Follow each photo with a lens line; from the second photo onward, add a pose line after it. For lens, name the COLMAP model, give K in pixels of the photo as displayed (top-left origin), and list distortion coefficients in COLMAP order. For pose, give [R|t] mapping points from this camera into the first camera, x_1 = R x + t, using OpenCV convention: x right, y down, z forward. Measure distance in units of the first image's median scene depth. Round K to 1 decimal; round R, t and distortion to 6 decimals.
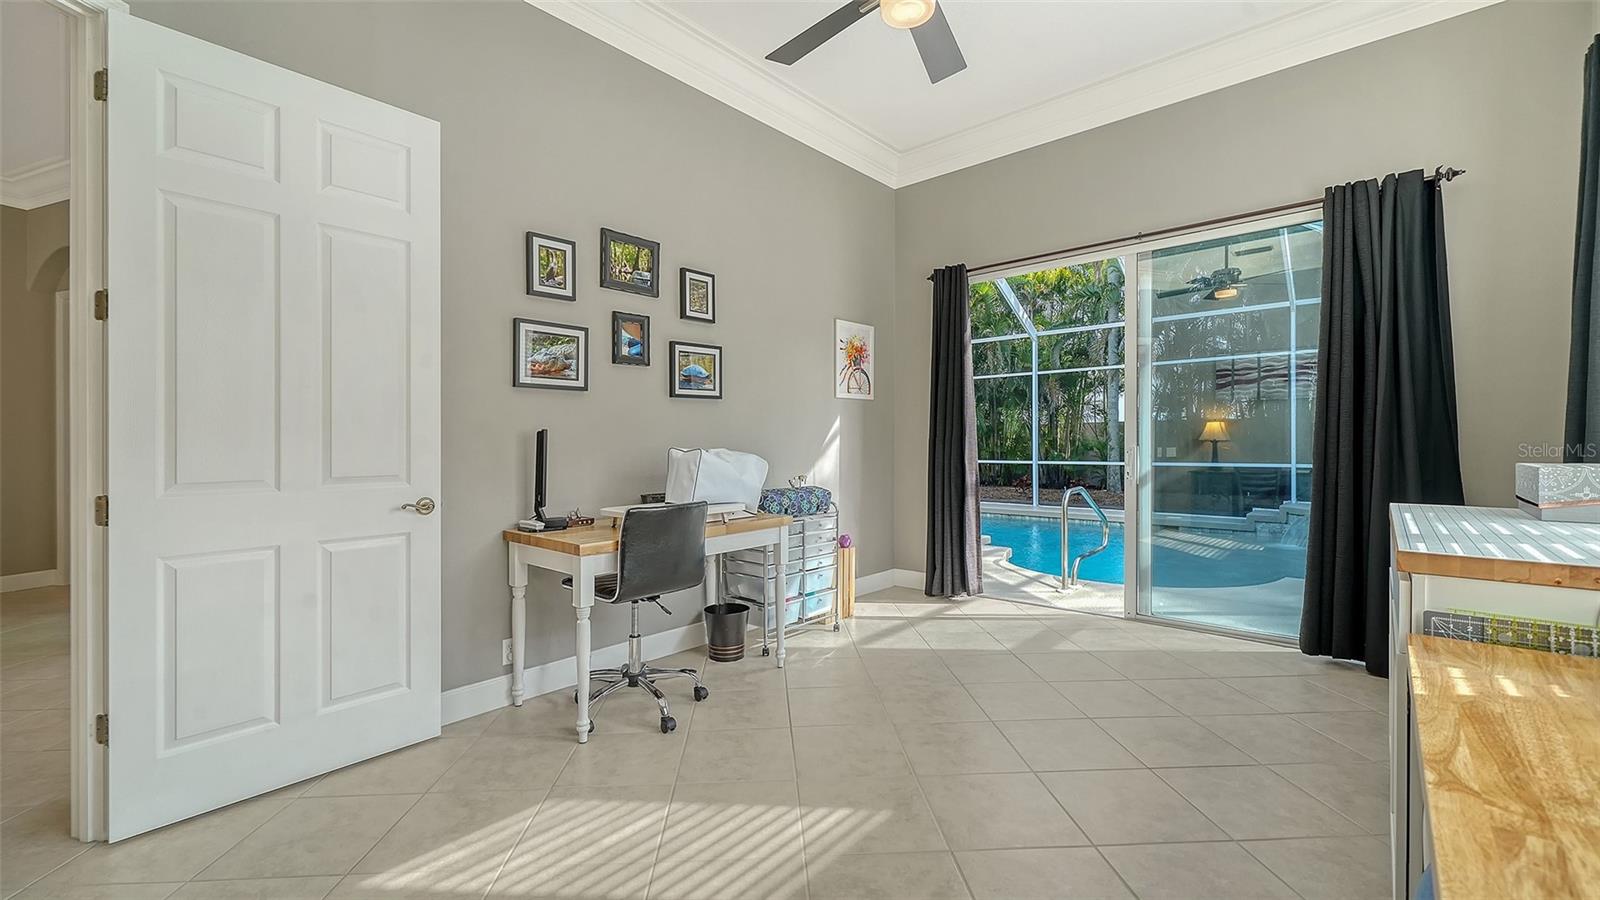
lens RADIAL K [[649.1, 0, 792.9], [0, 649.1, 441.3], [0, 0, 1]] dist [-0.000994, -0.000023]
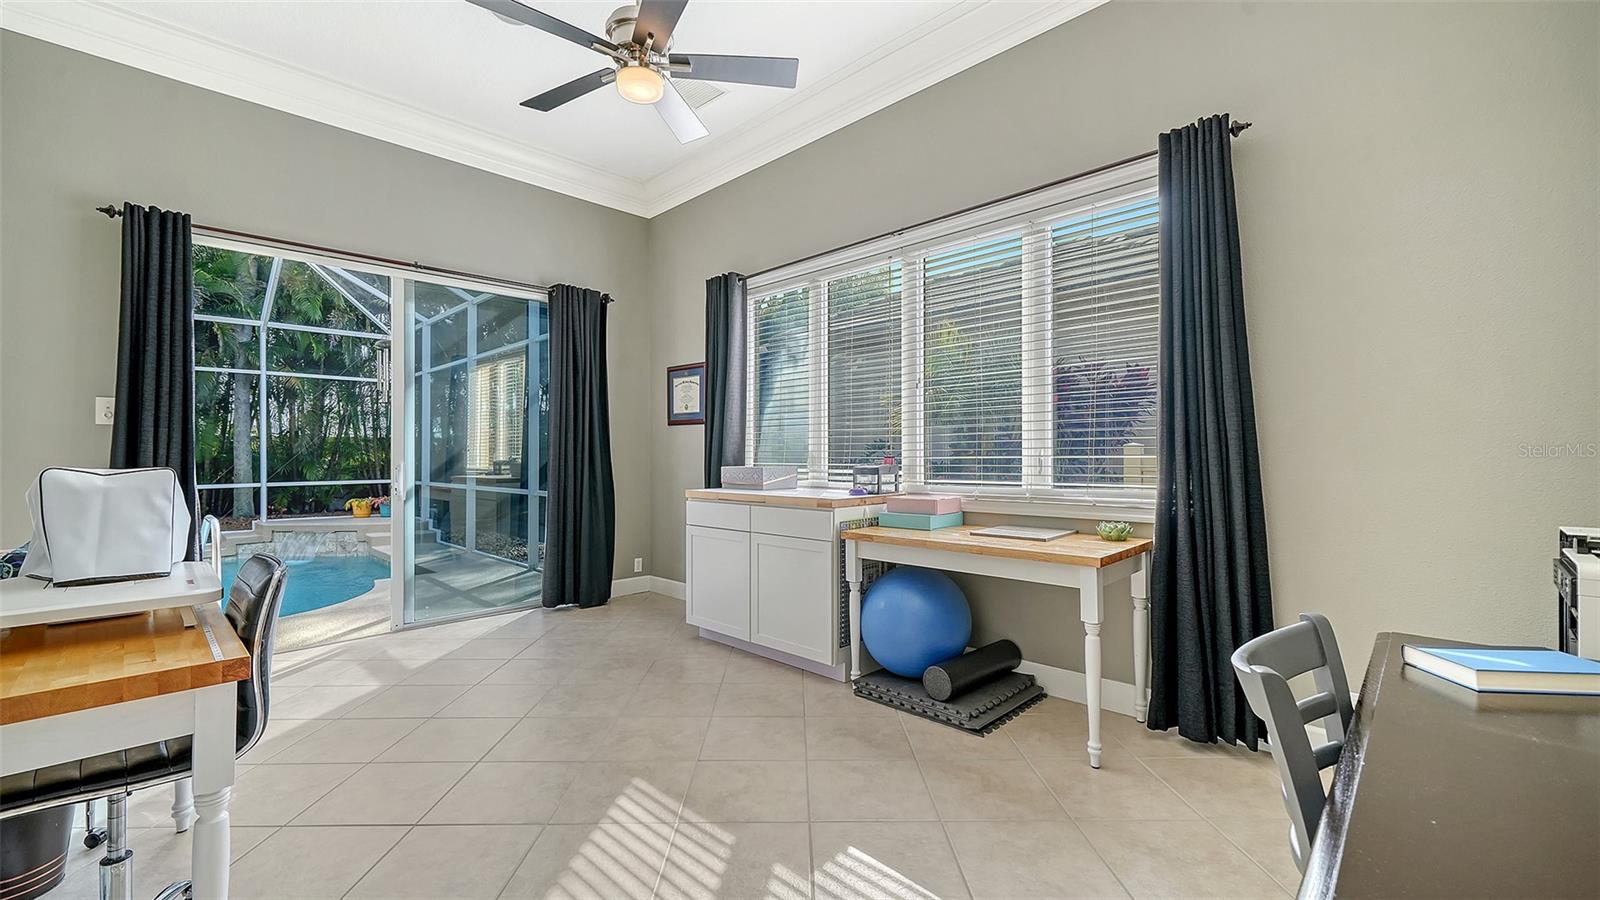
lens RADIAL K [[649.1, 0, 792.9], [0, 649.1, 441.3], [0, 0, 1]] dist [-0.000994, -0.000023]
pose [[0.050395, 0.025426, 0.998406, -0.567754], [0.008045, 0.999633, -0.025863, 0.006953], [-0.998697, 0.009336, 0.050172, 0.381102]]
